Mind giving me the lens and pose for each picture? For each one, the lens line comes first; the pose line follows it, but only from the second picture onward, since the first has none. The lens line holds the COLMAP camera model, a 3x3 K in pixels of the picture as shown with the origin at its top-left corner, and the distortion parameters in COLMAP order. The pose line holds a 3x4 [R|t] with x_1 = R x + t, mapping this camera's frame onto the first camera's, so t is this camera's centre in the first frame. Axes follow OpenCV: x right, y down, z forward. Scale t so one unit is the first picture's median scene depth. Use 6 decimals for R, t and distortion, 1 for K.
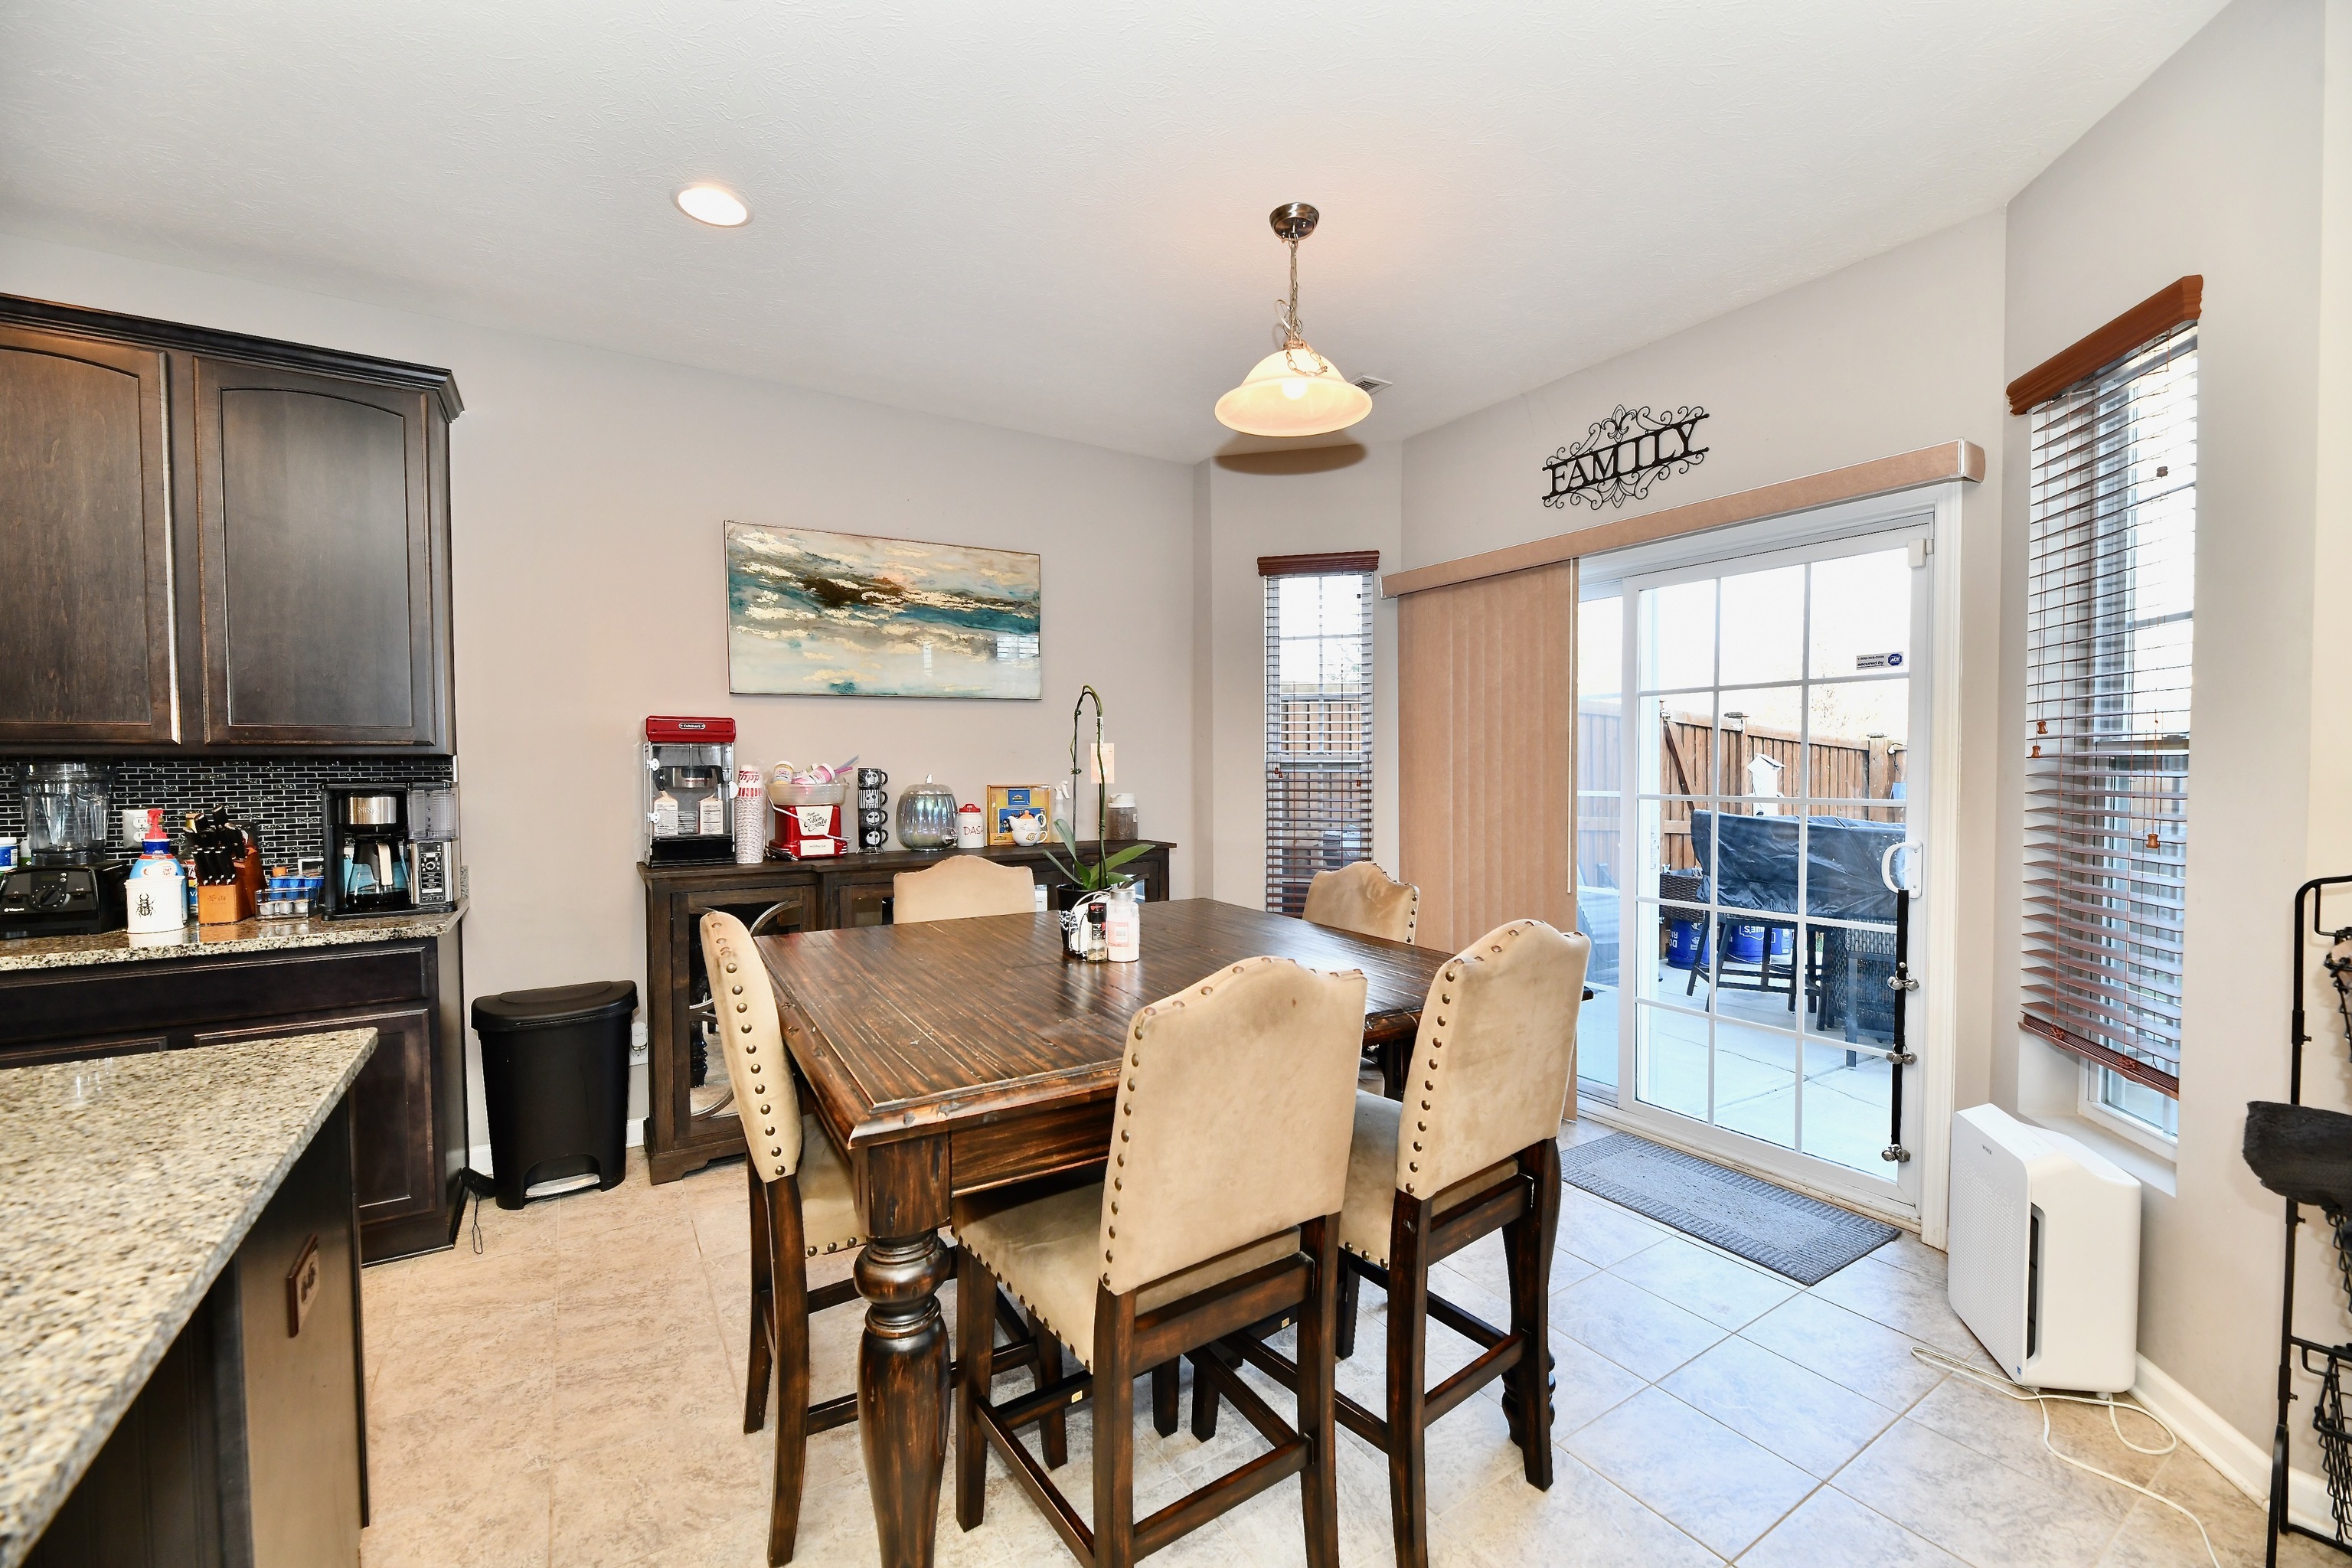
lens RADIAL K [[955.5, 0, 1160.4], [0, 955.5, 792.7], [0, 0, 1]] dist [0.000589, -0.000686]
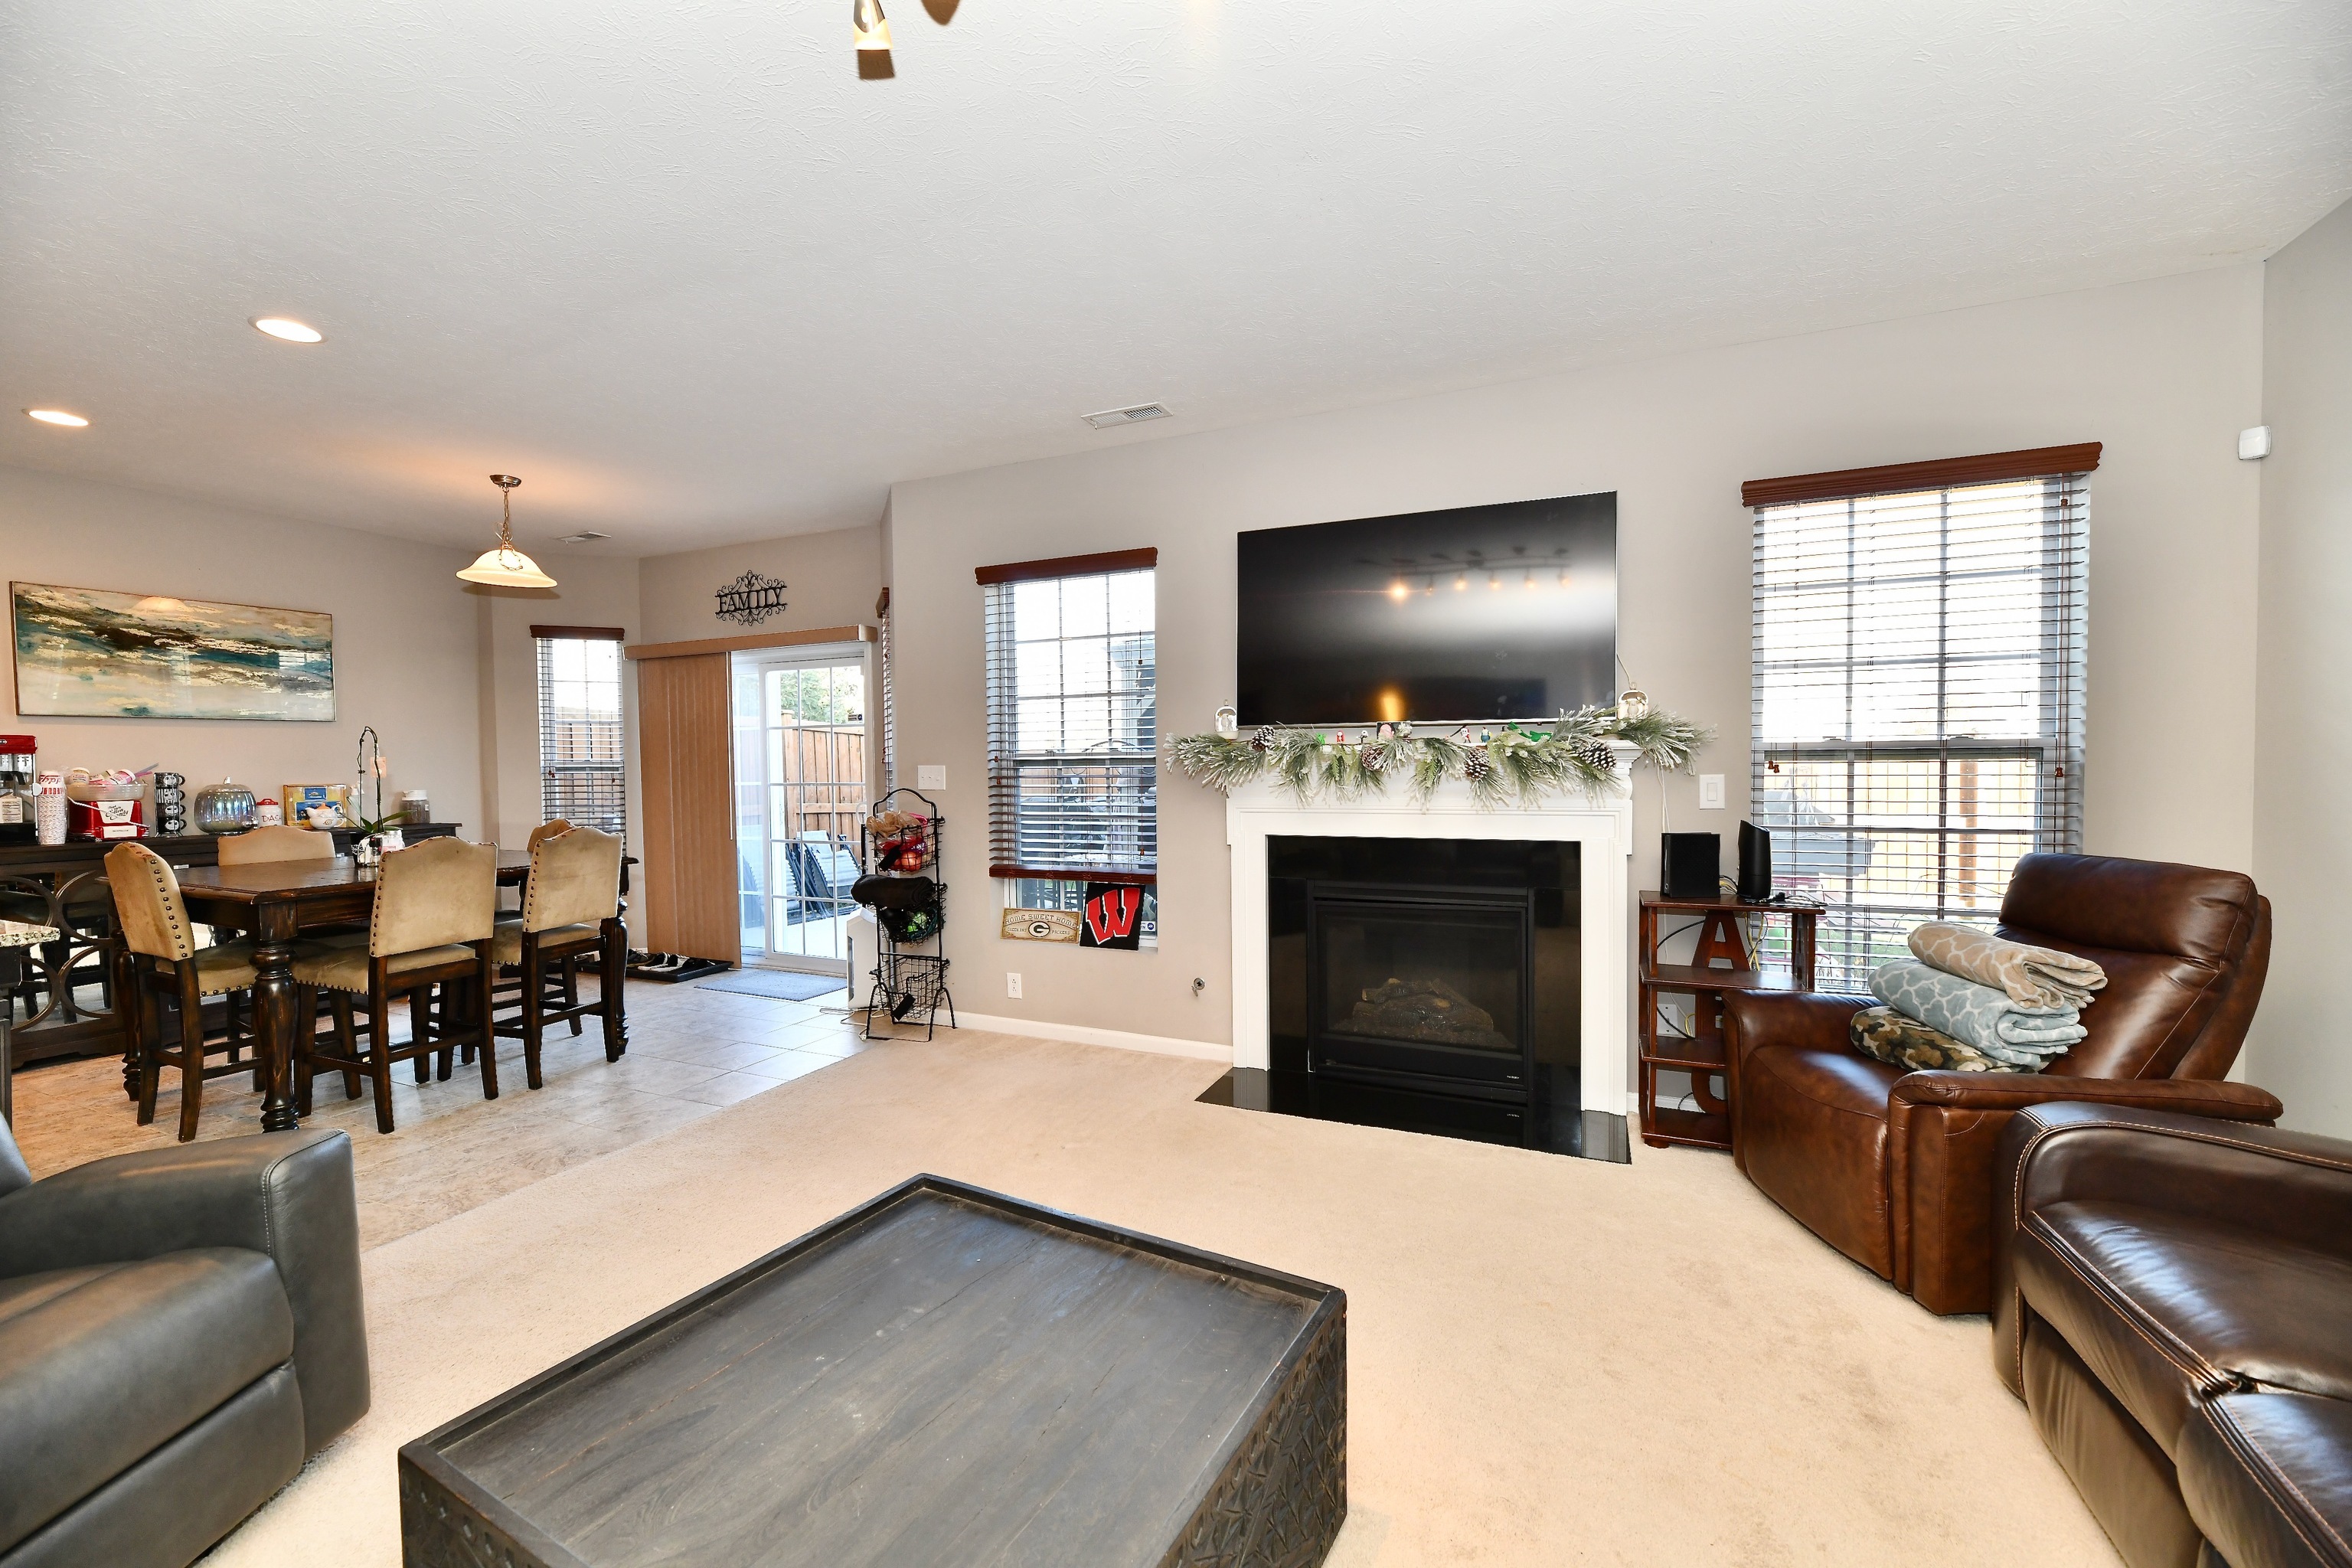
lens RADIAL K [[955.5, 0, 1165.4], [0, 955.5, 792.4], [0, 0, 1]] dist [0.000589, -0.000686]
pose [[0.830095, -0.018658, 0.557309, 0.111786], [0.021430, 0.999769, 0.001551, 0.030874], [-0.557209, 0.010656, 0.830304, -0.915591]]
